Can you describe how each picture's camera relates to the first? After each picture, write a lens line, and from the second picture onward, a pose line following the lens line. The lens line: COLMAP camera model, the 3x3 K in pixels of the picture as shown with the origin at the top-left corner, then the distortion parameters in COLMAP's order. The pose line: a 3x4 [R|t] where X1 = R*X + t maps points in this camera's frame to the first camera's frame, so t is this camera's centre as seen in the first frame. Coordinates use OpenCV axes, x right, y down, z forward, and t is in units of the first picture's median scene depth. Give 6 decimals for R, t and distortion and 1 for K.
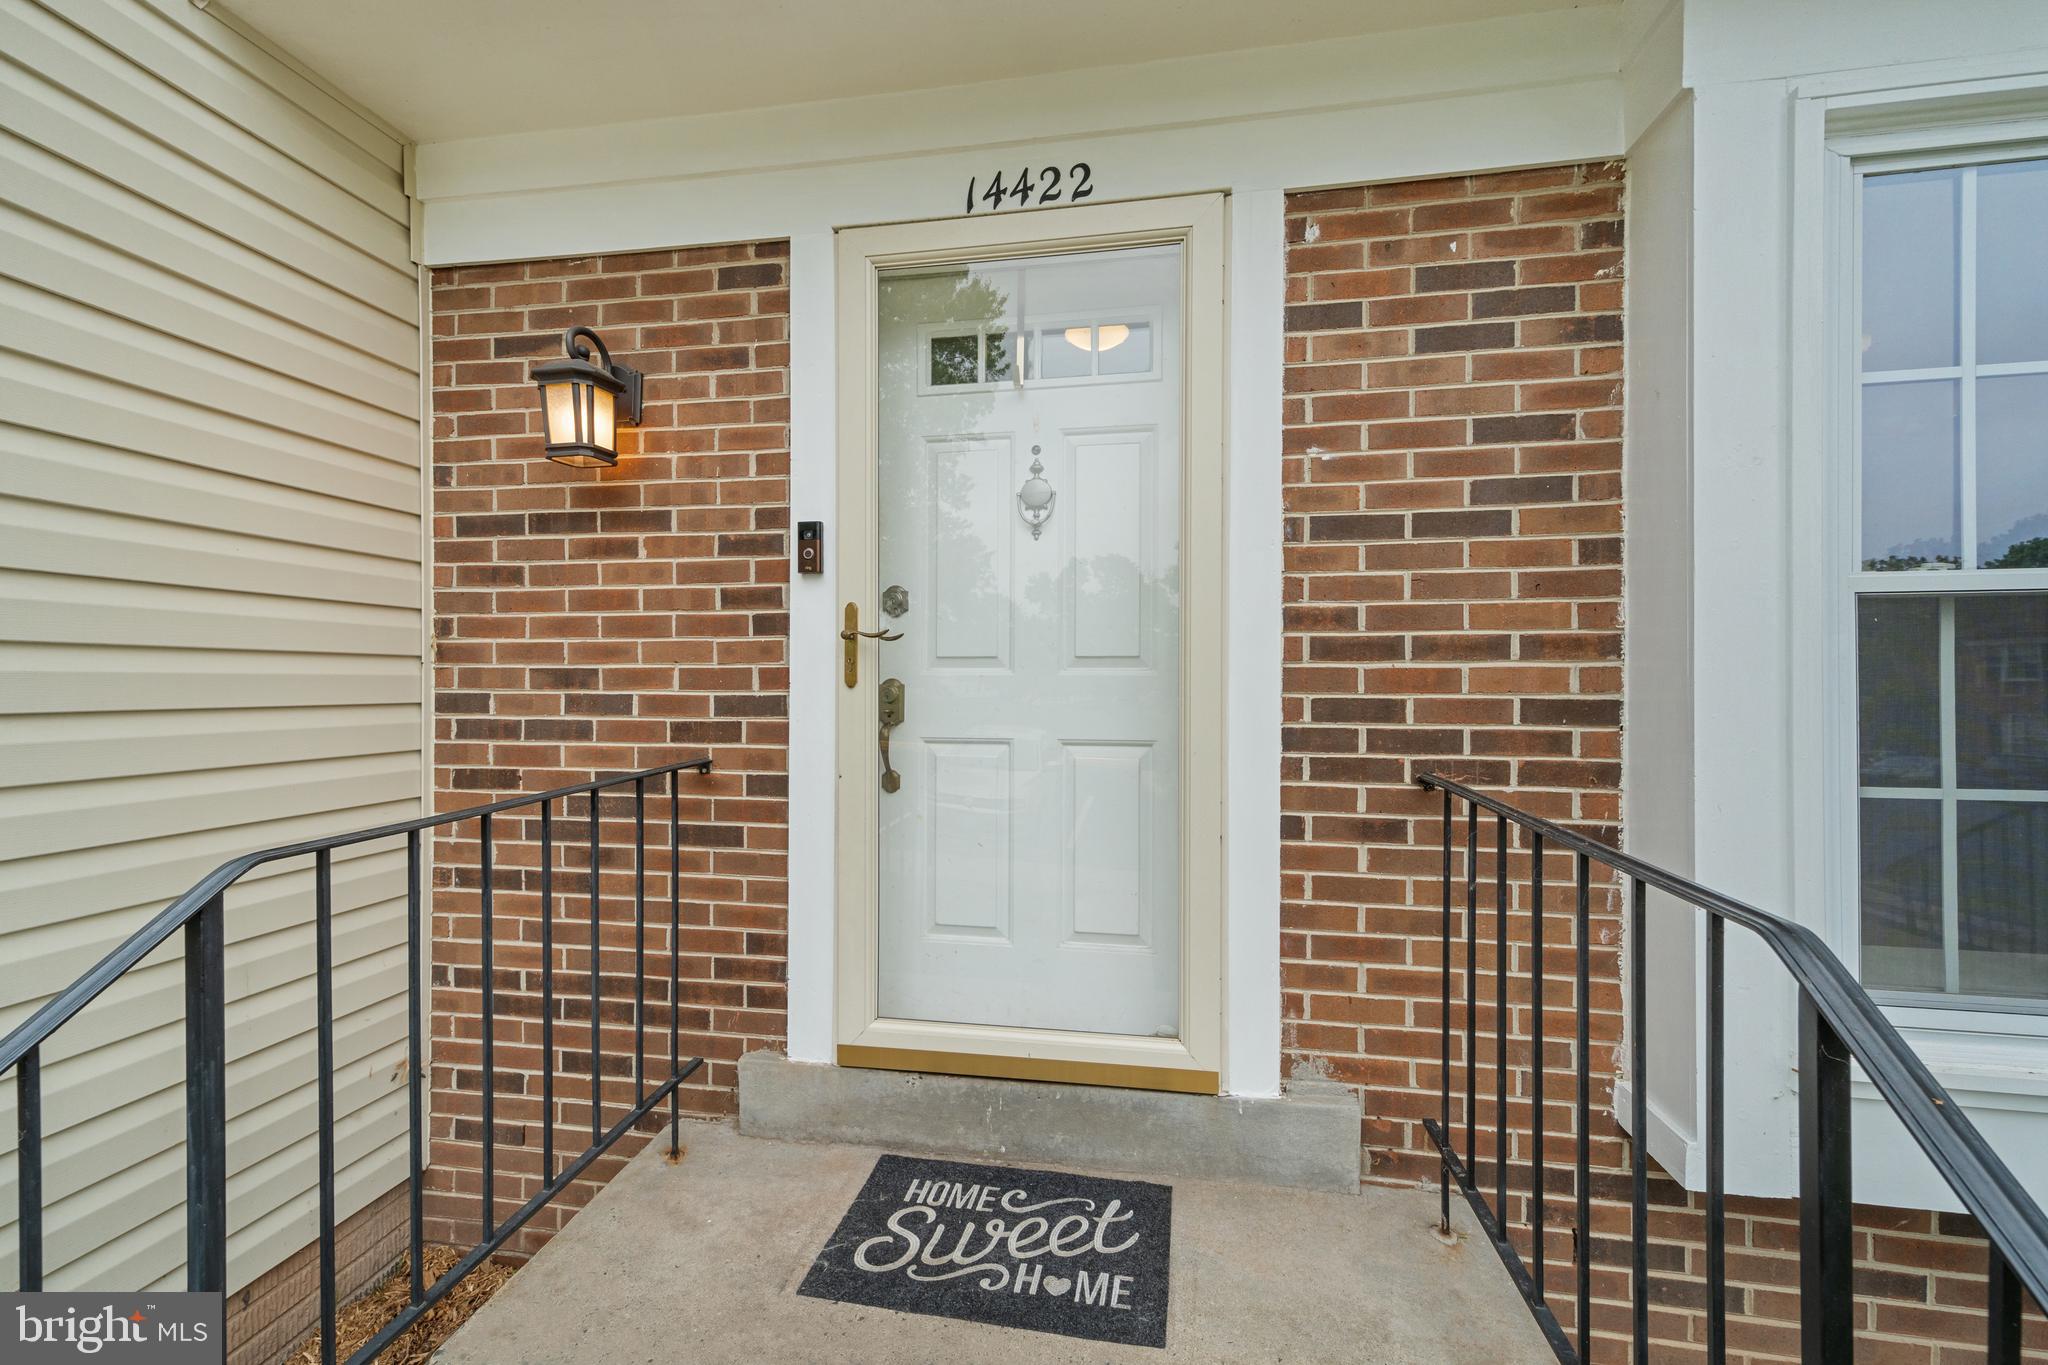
lens RADIAL K [[823.5, 0, 1024.0], [0, 823.5, 682.5], [0, 0, 1]] dist [0.015672, -0.000450]
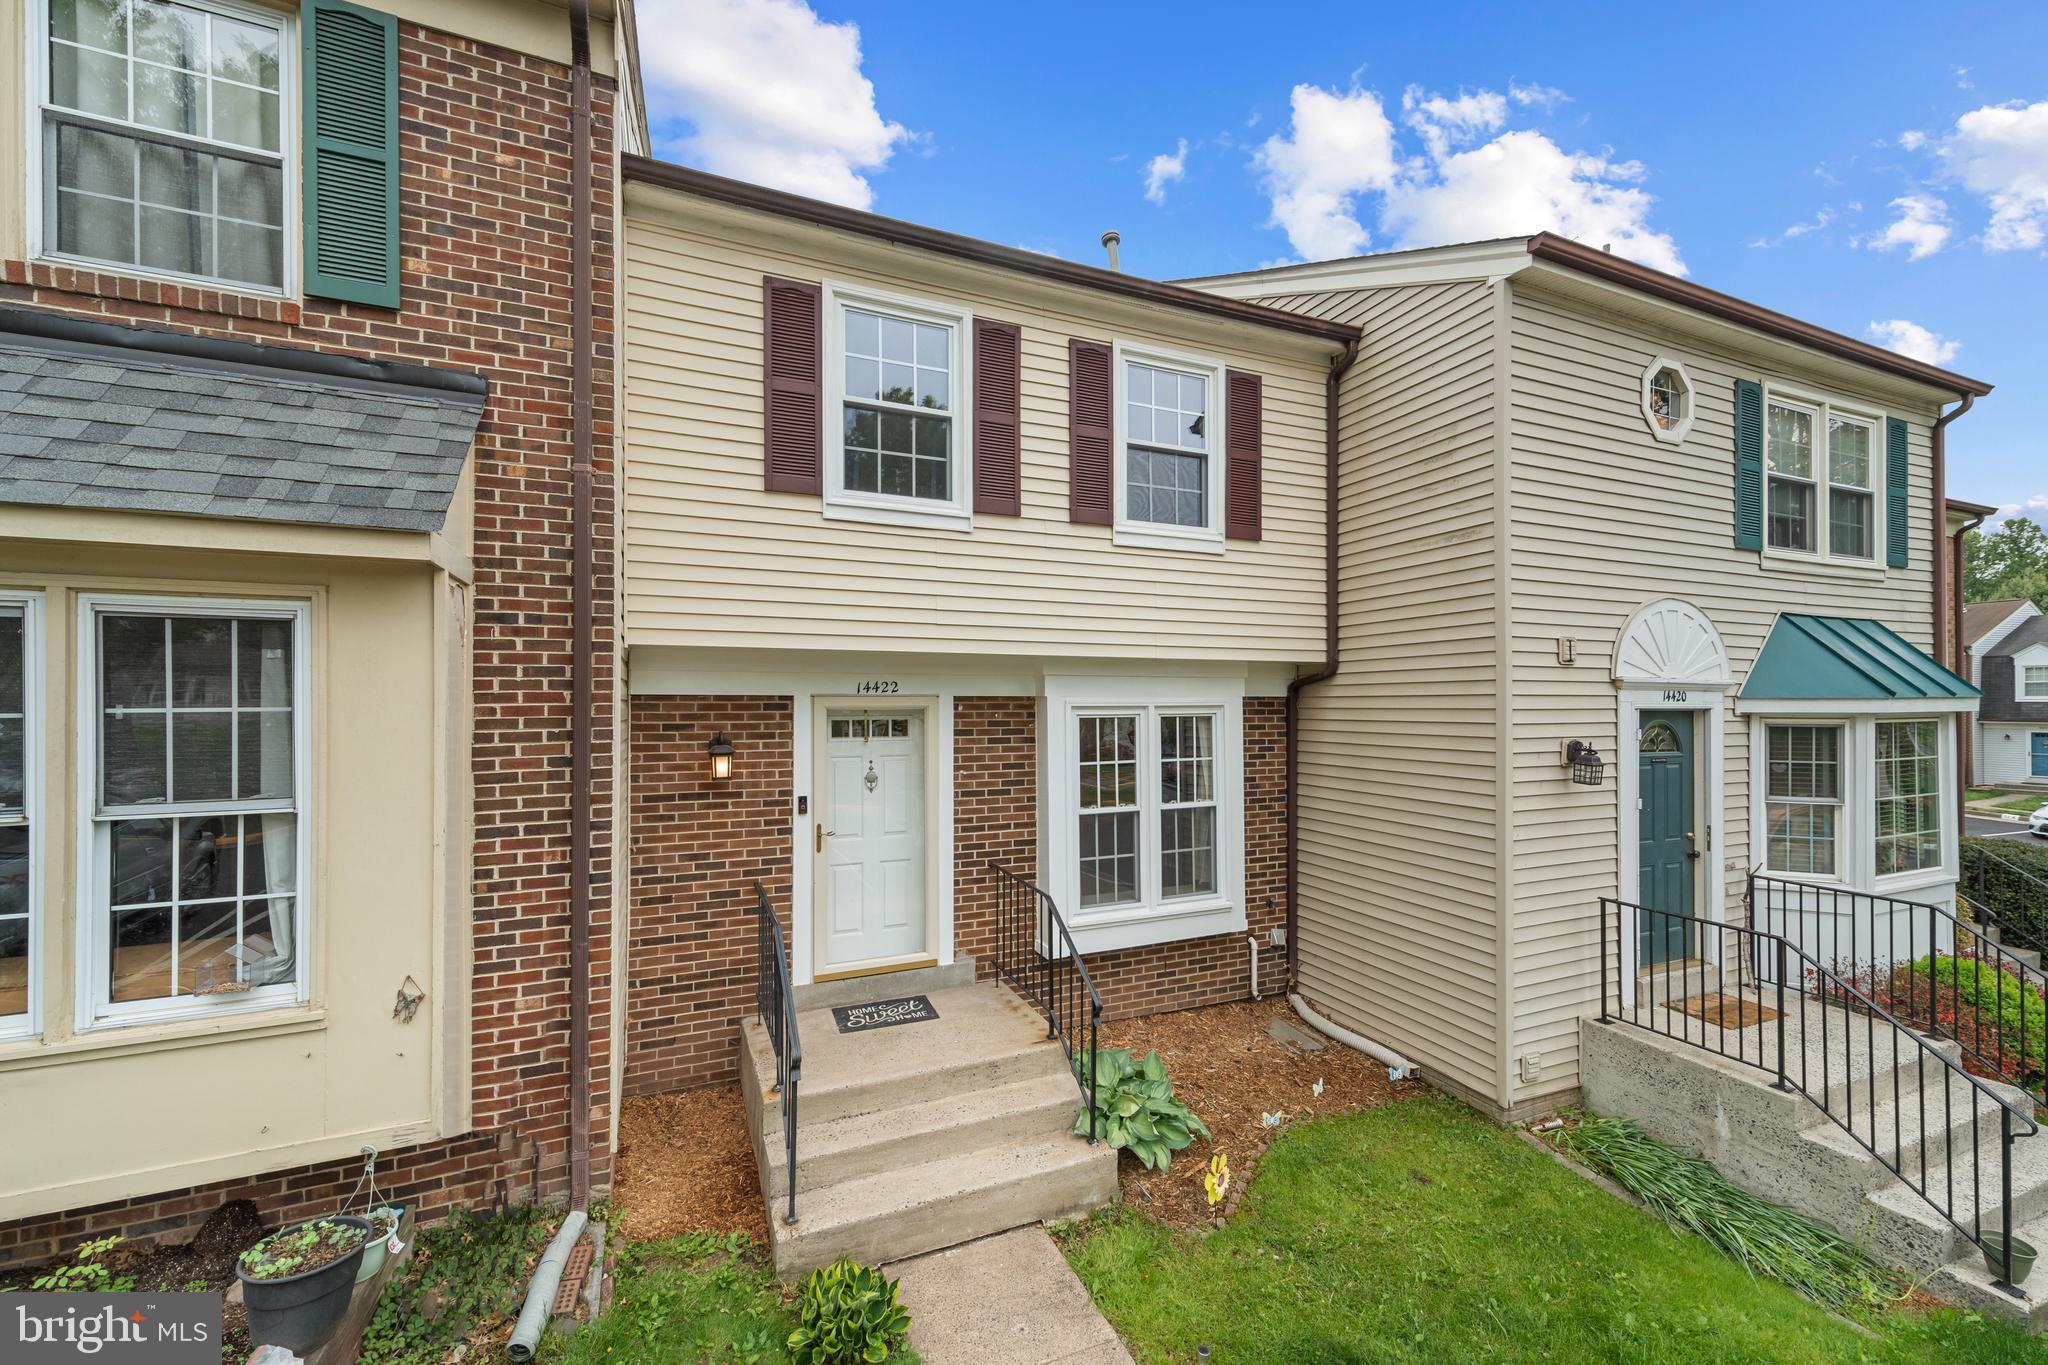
lens RADIAL K [[823.5, 0, 1024.0], [0, 823.5, 682.5], [0, 0, 1]] dist [0.015672, -0.000450]
pose [[0.851916, 0.004463, 0.523659, -1.207185], [0.008193, 0.999728, -0.021850, -0.565977], [-0.523614, 0.022905, 0.851648, -2.033181]]
